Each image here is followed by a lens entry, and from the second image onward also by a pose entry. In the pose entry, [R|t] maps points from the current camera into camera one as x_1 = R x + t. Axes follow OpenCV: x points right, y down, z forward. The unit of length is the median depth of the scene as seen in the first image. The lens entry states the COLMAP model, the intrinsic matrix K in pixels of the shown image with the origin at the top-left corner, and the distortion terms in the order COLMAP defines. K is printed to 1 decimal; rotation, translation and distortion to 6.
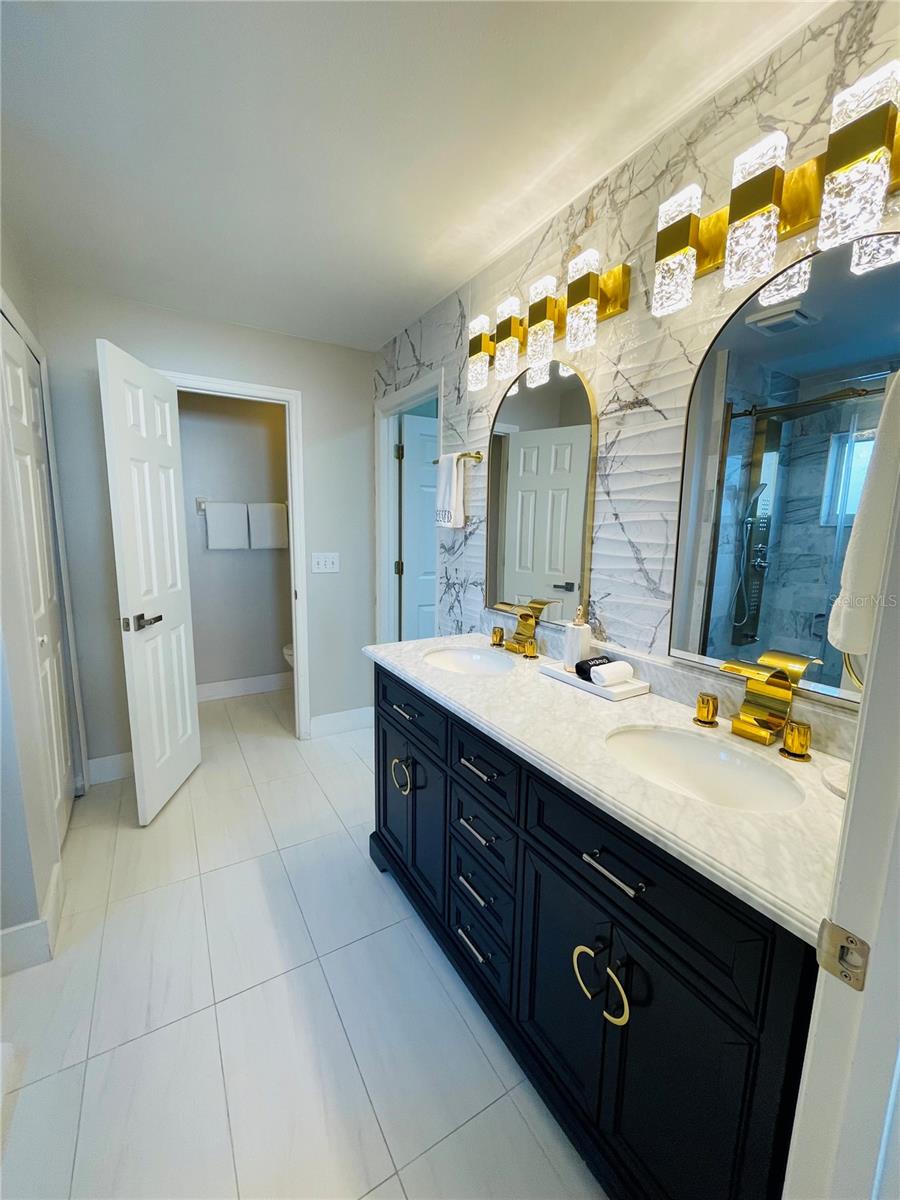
lens RADIAL K [[481.6, 0, 450.0], [0, 481.6, 600.0], [0, 0, 1]] dist [-0.003626, -0.000512]
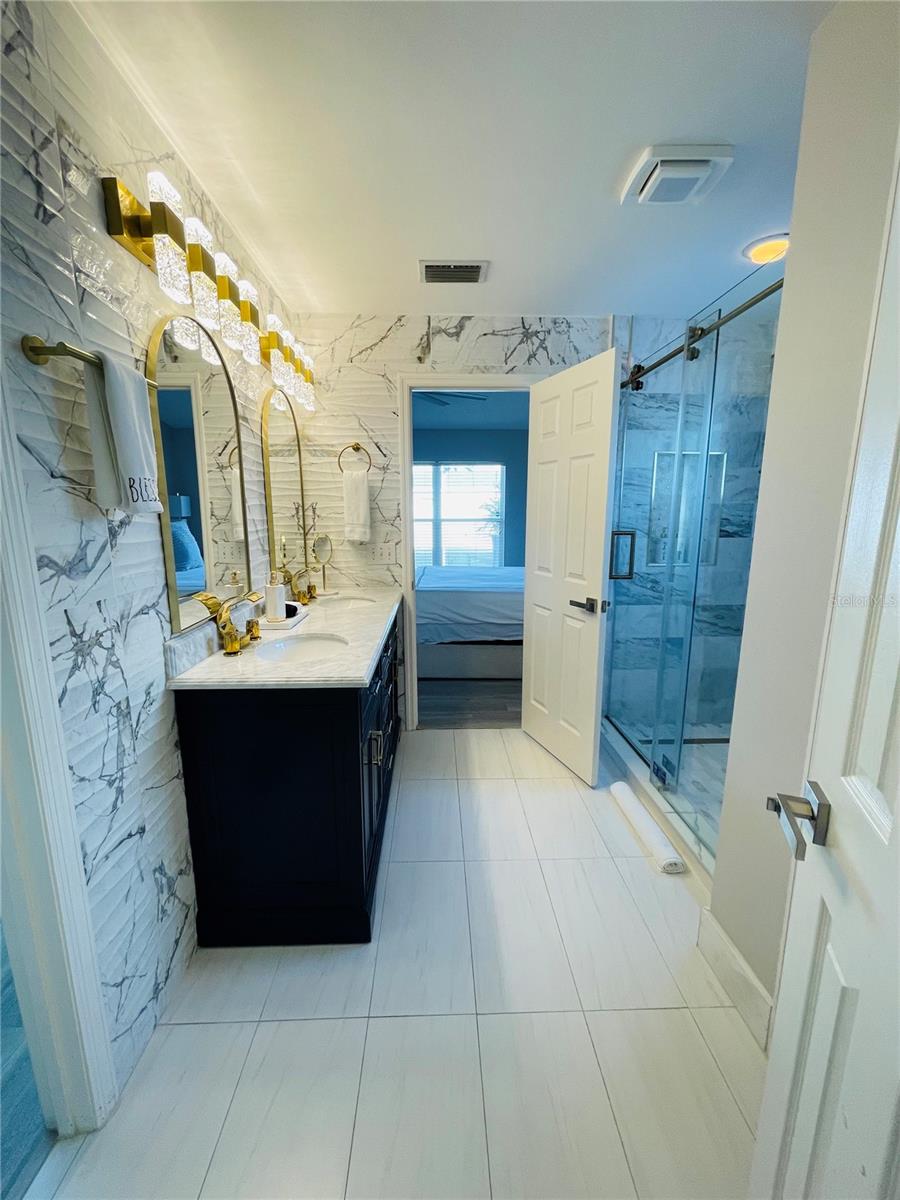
lens RADIAL K [[481.6, 0, 450.0], [0, 481.6, 600.0], [0, 0, 1]] dist [-0.003626, -0.000512]
pose [[-0.871245, -0.106623, 0.479127, -0.509458], [0.058165, 0.946818, 0.316468, -0.194799], [-0.487389, 0.303590, -0.818709, 1.218483]]
